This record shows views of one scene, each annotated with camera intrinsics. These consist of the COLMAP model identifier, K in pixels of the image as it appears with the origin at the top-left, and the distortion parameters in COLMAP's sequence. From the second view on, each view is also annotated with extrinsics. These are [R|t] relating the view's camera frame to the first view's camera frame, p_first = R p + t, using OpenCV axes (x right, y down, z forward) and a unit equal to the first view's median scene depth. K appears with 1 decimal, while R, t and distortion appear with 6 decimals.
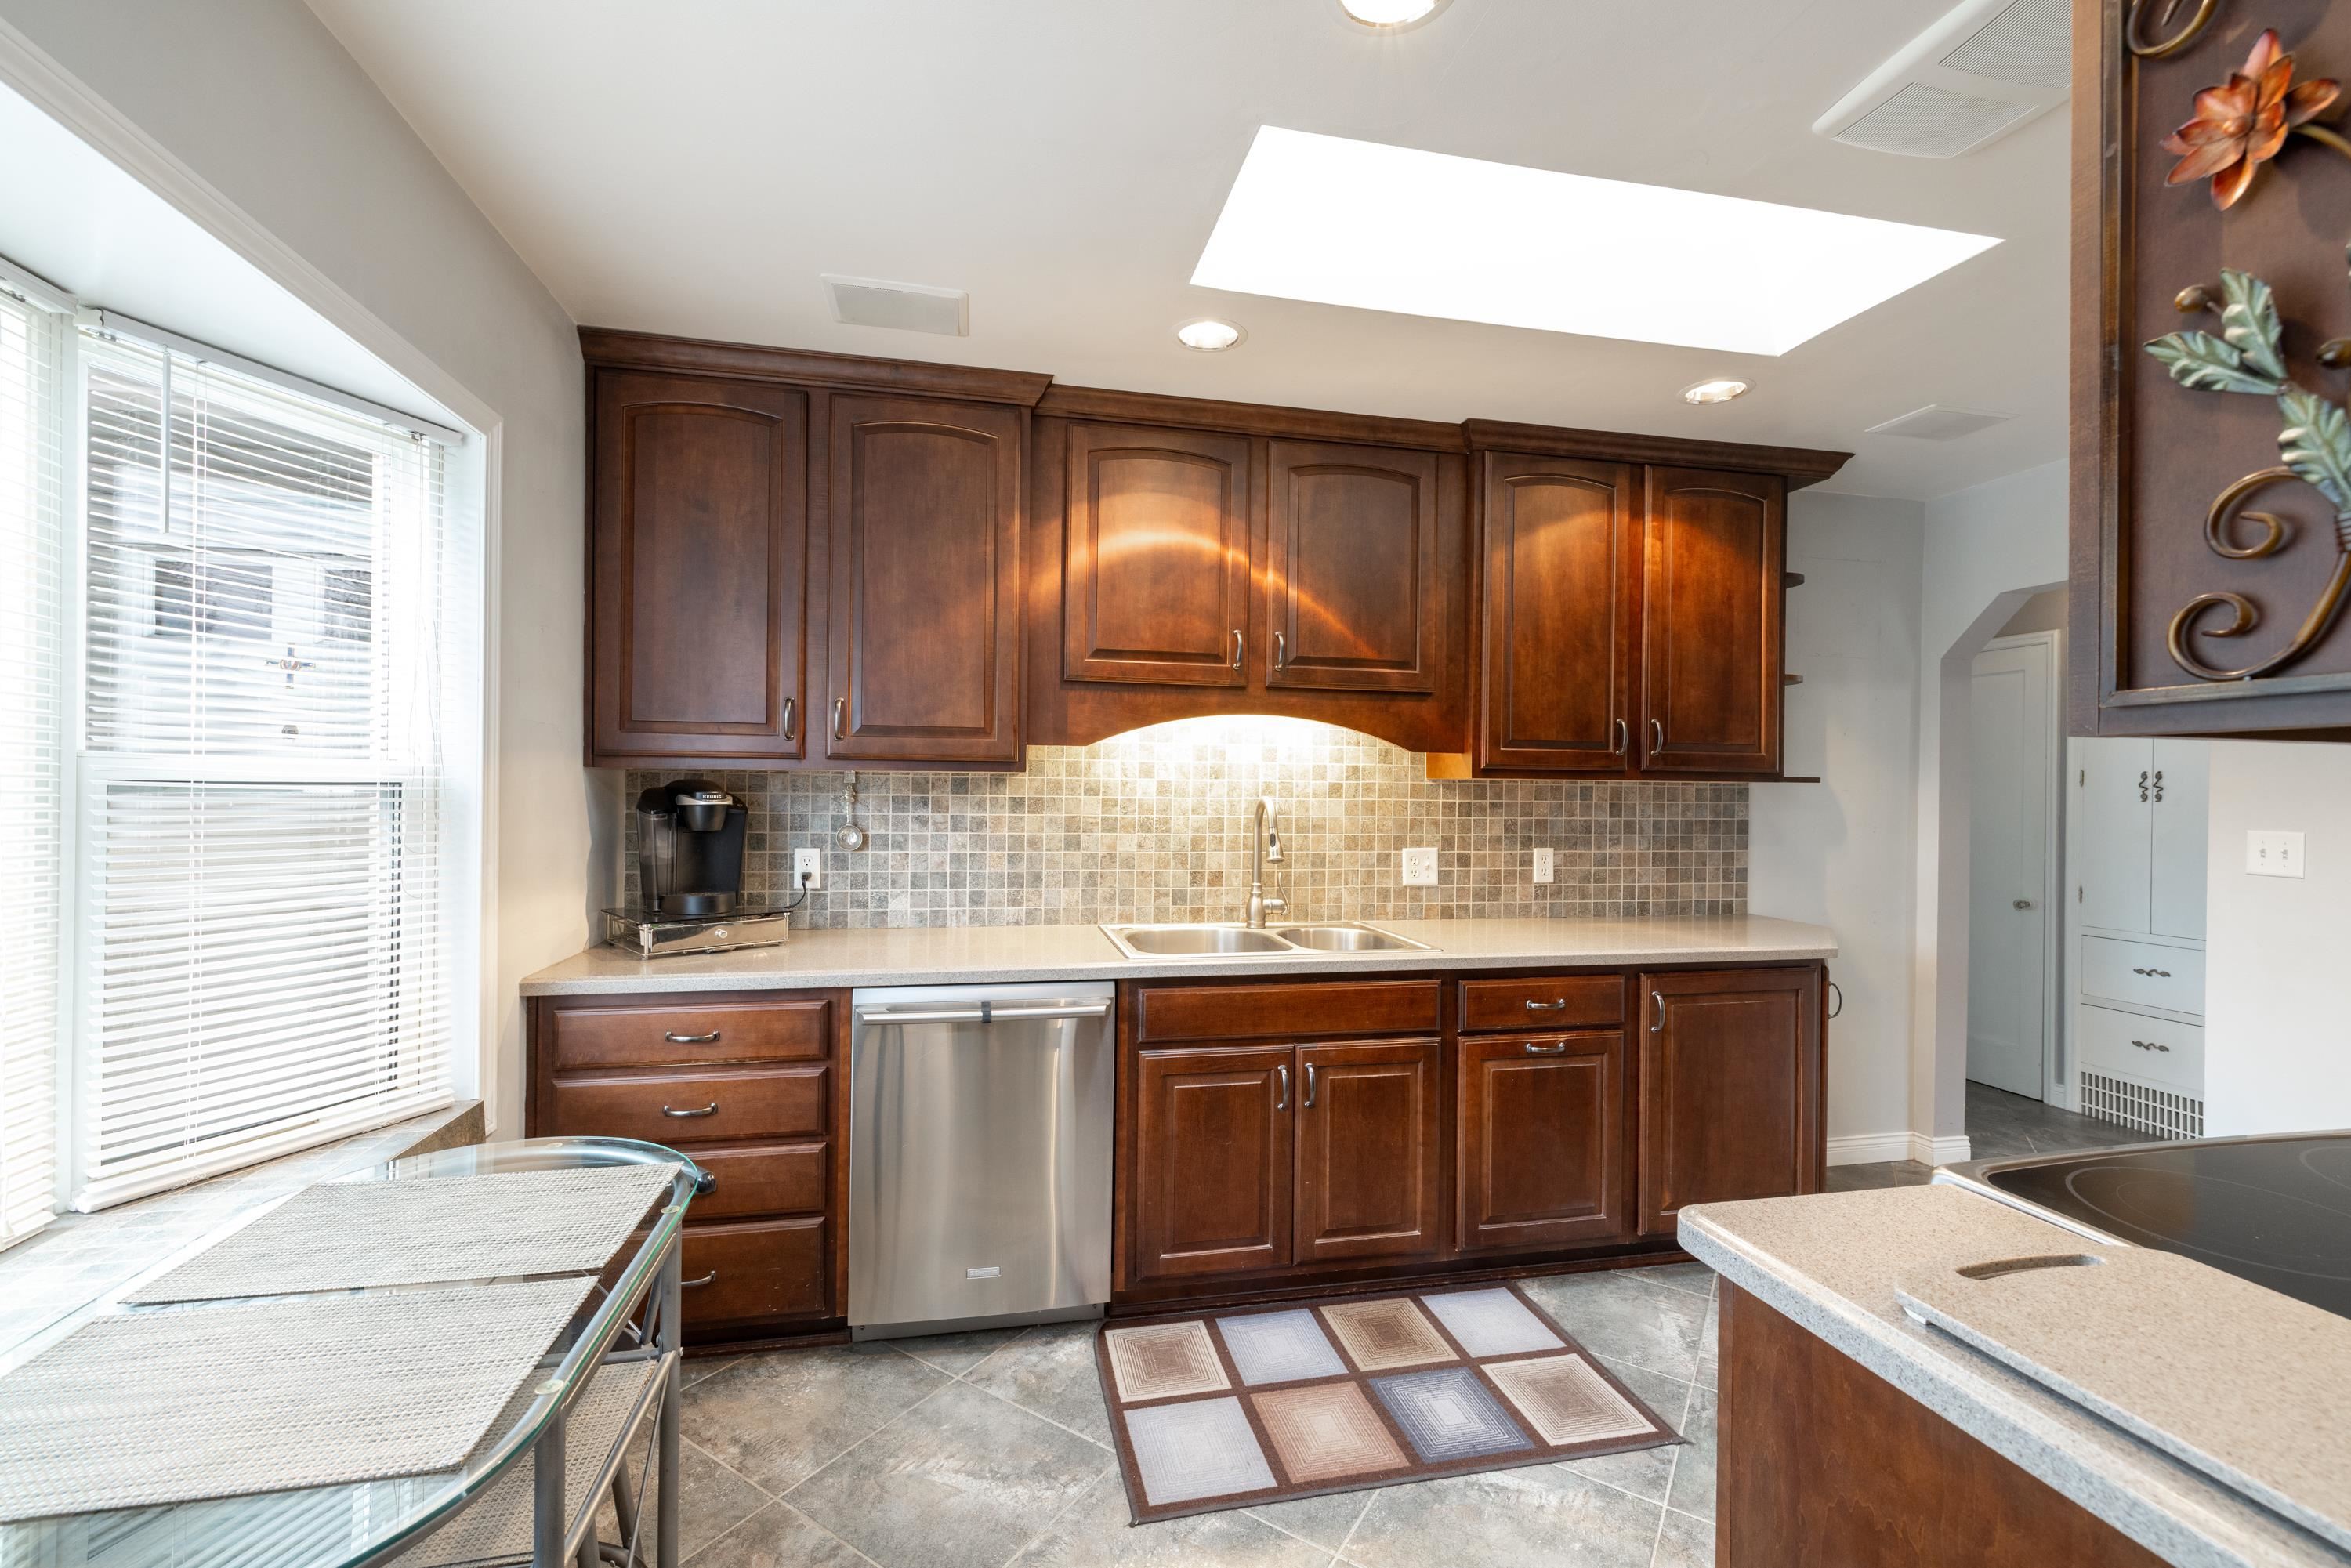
lens RADIAL K [[1007.8, 0, 1178.4], [0, 1007.8, 786.5], [0, 0, 1]] dist [0.002516, 0.000087]
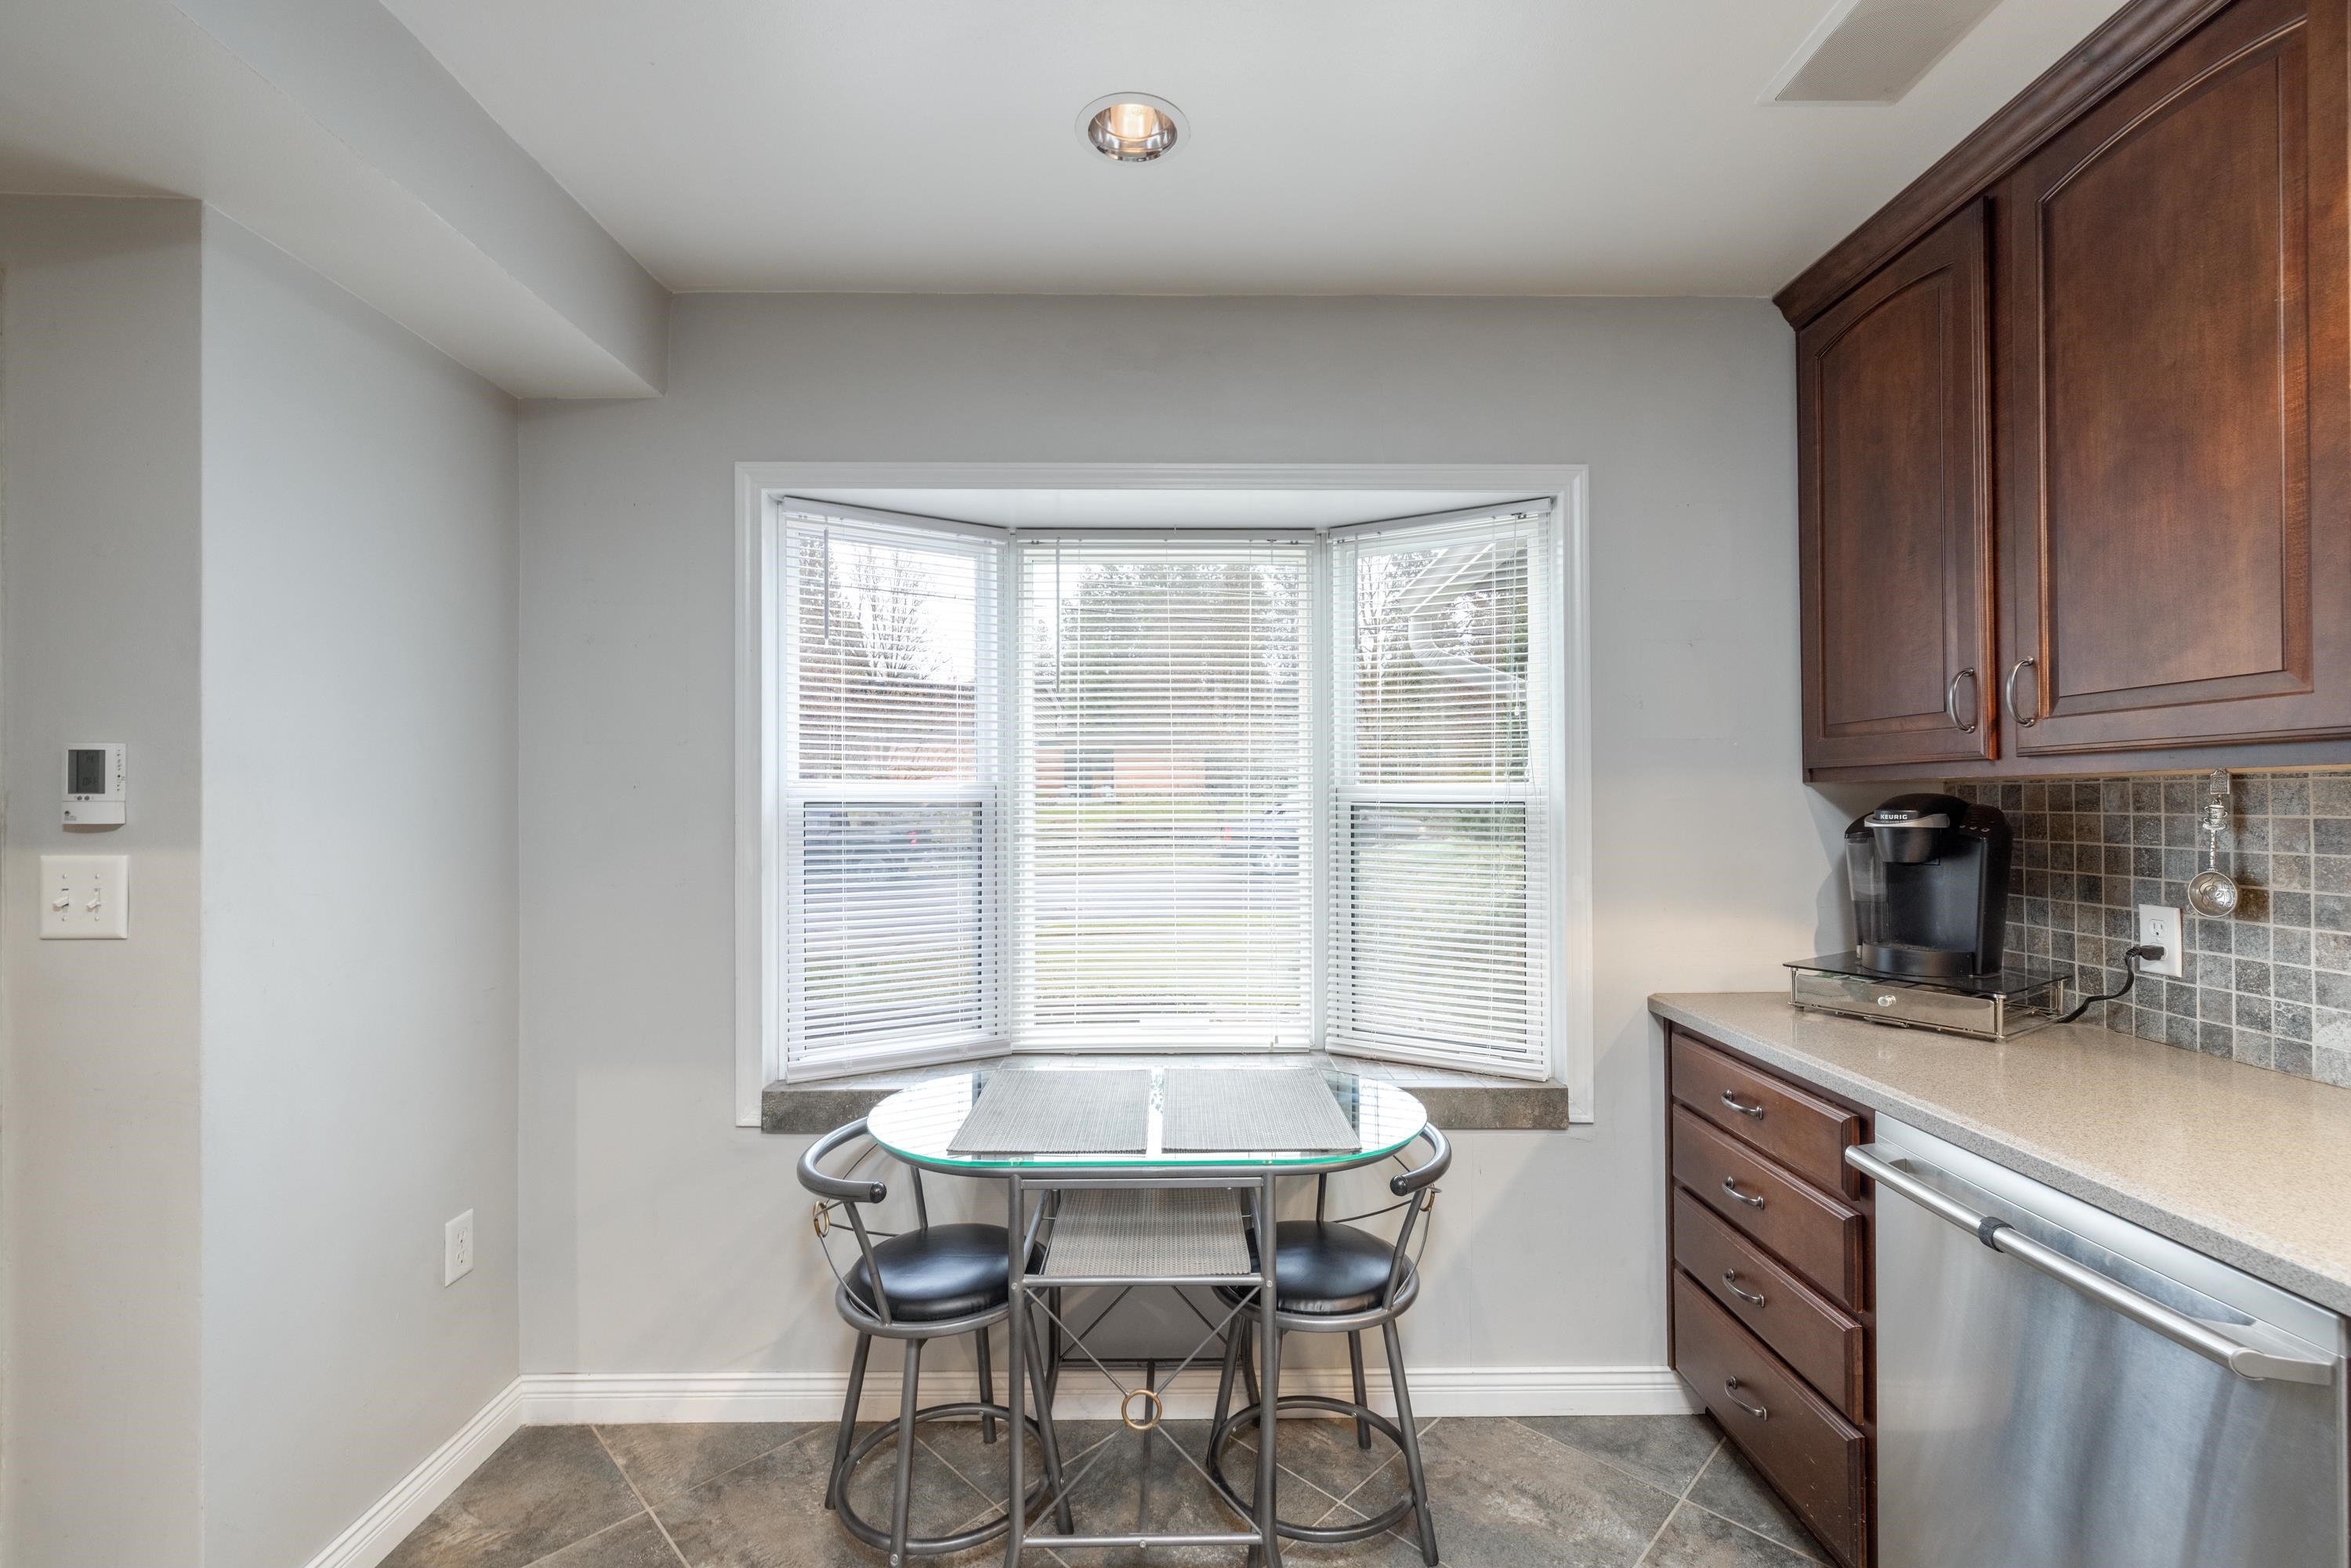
lens RADIAL K [[1007.8, 0, 1182.8], [0, 1007.8, 798.5], [0, 0, 1]] dist [0.002516, 0.000087]
pose [[-0.209011, -0.012317, -0.977836, 0.366298], [0.000774, 0.999918, -0.012760, 0.005654], [0.977913, -0.003424, -0.208984, 0.613796]]
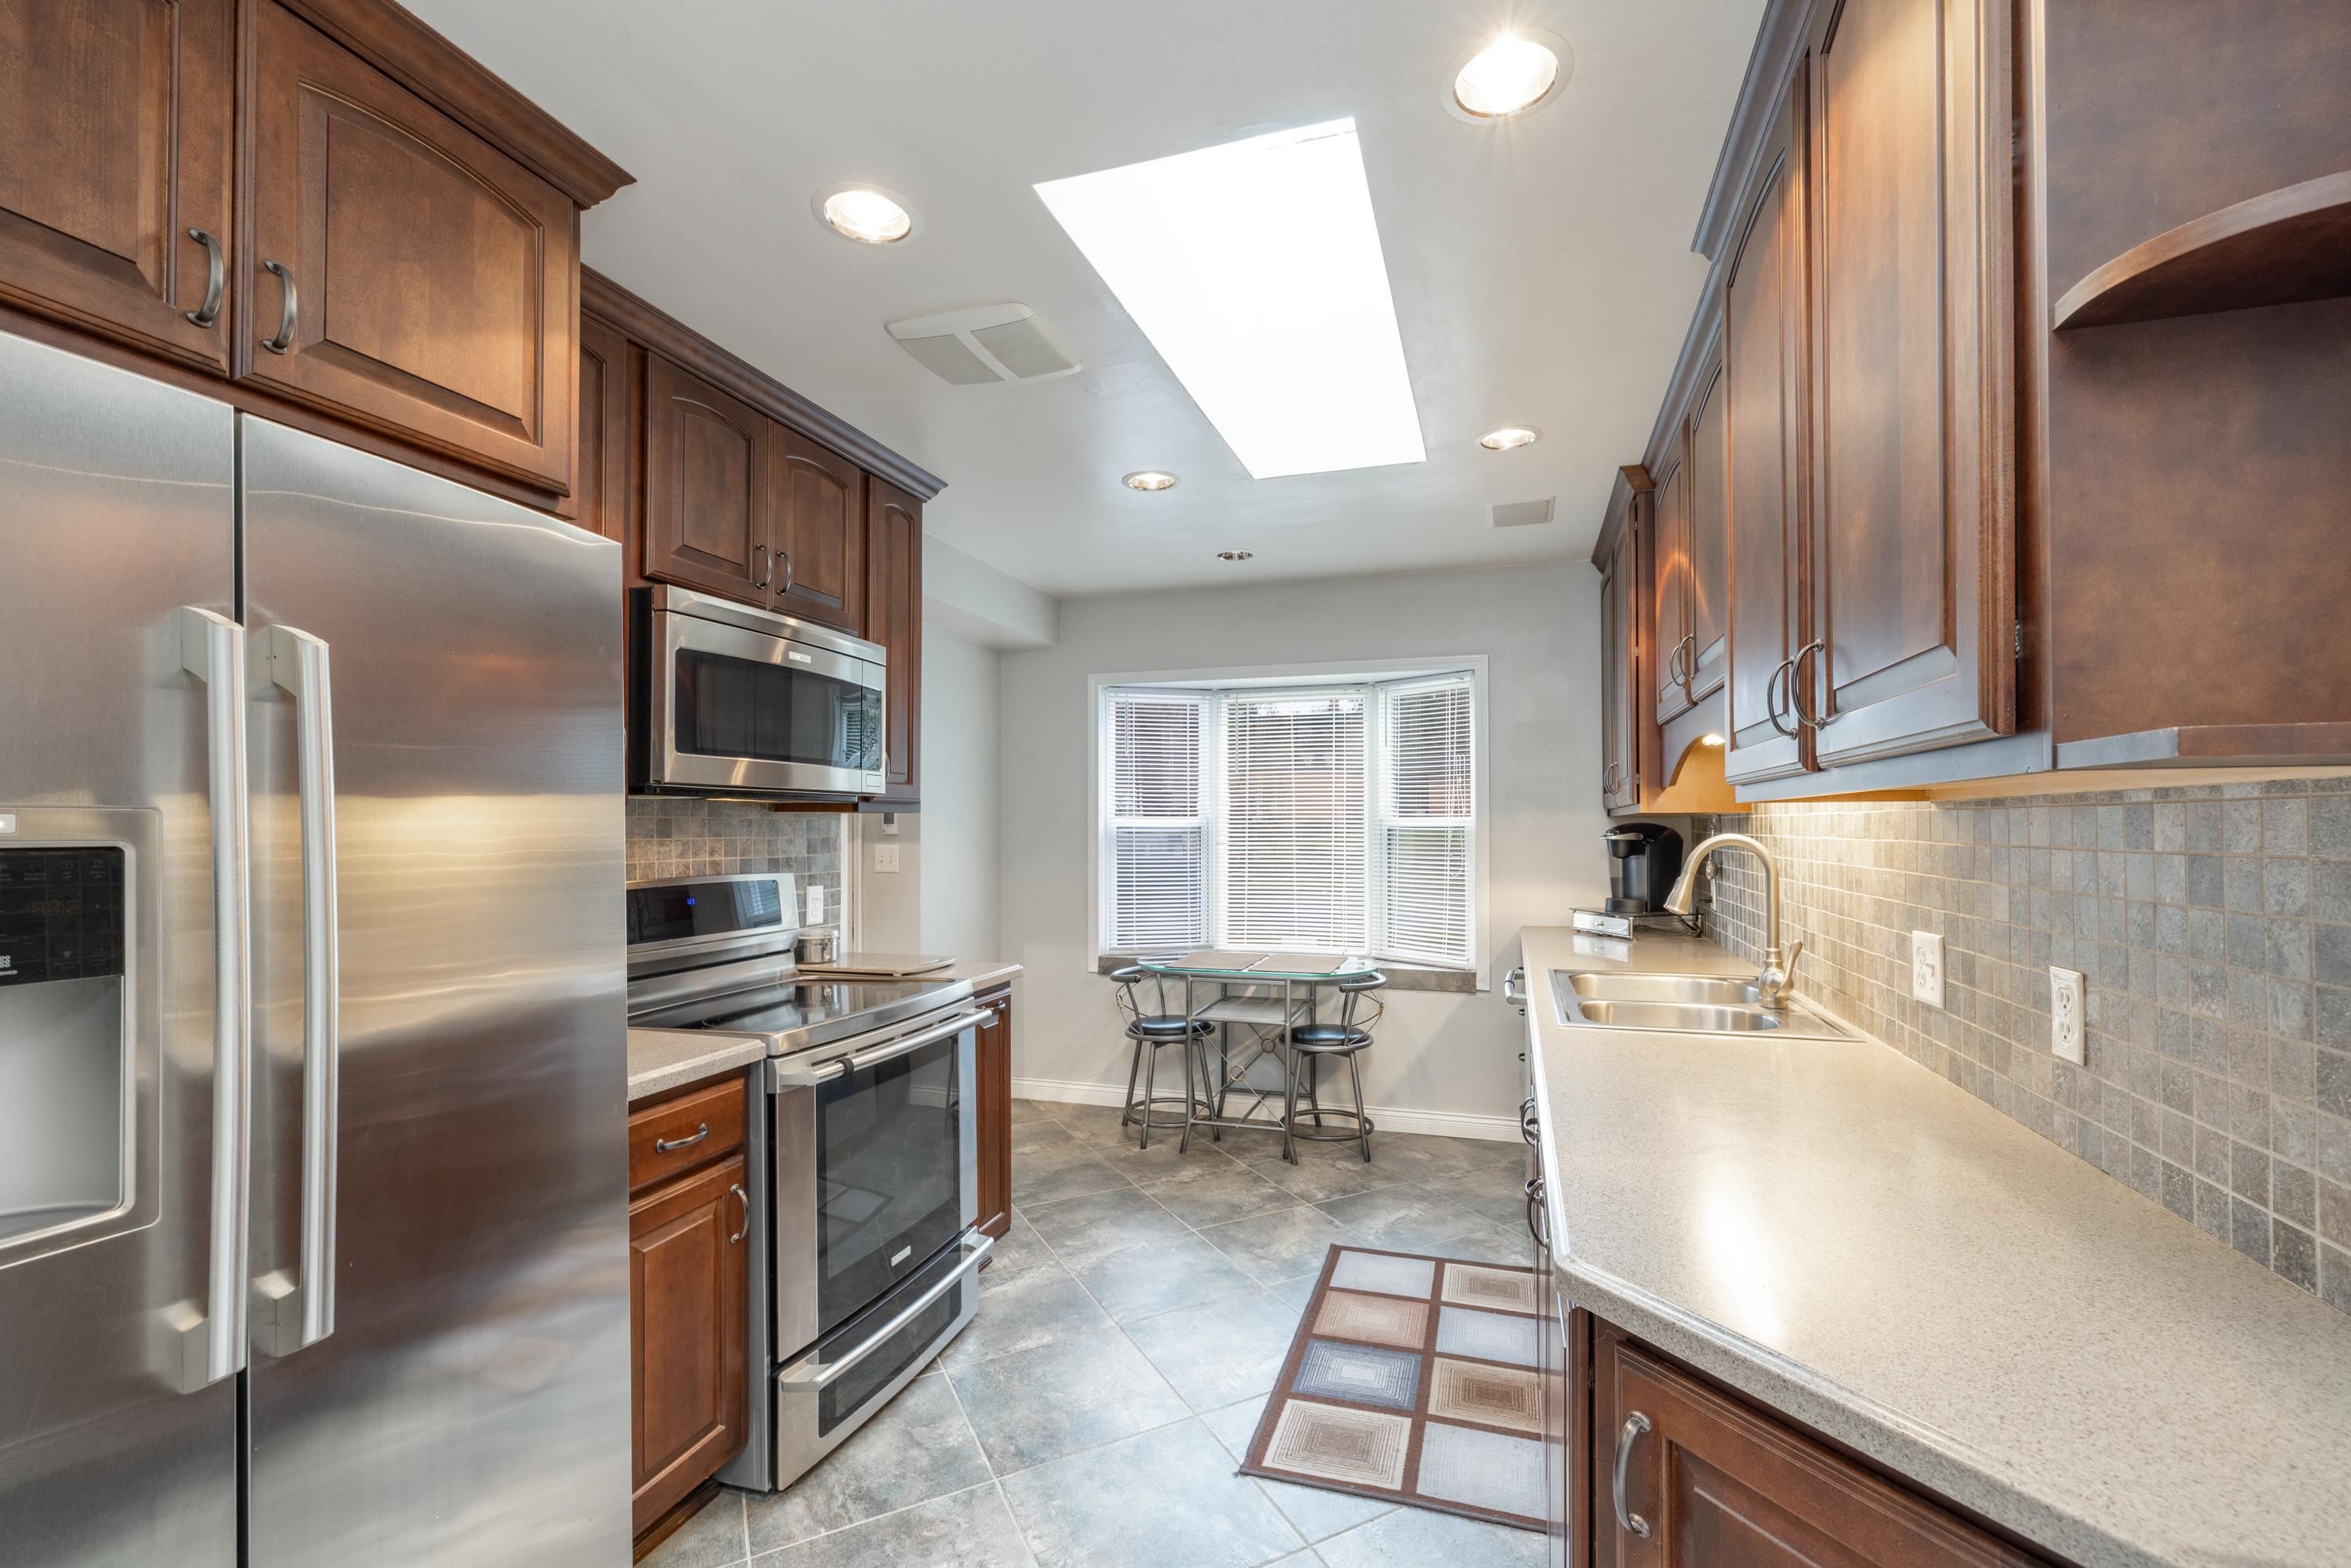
lens RADIAL K [[1007.8, 0, 1183.7], [0, 1007.8, 805.2], [0, 0, 1]] dist [0.002516, 0.000087]
pose [[-0.512593, -0.027031, -0.858206, 1.123149], [-0.002512, 0.999547, -0.029983, 0.013410], [0.858628, -0.013214, -0.512429, 1.175029]]
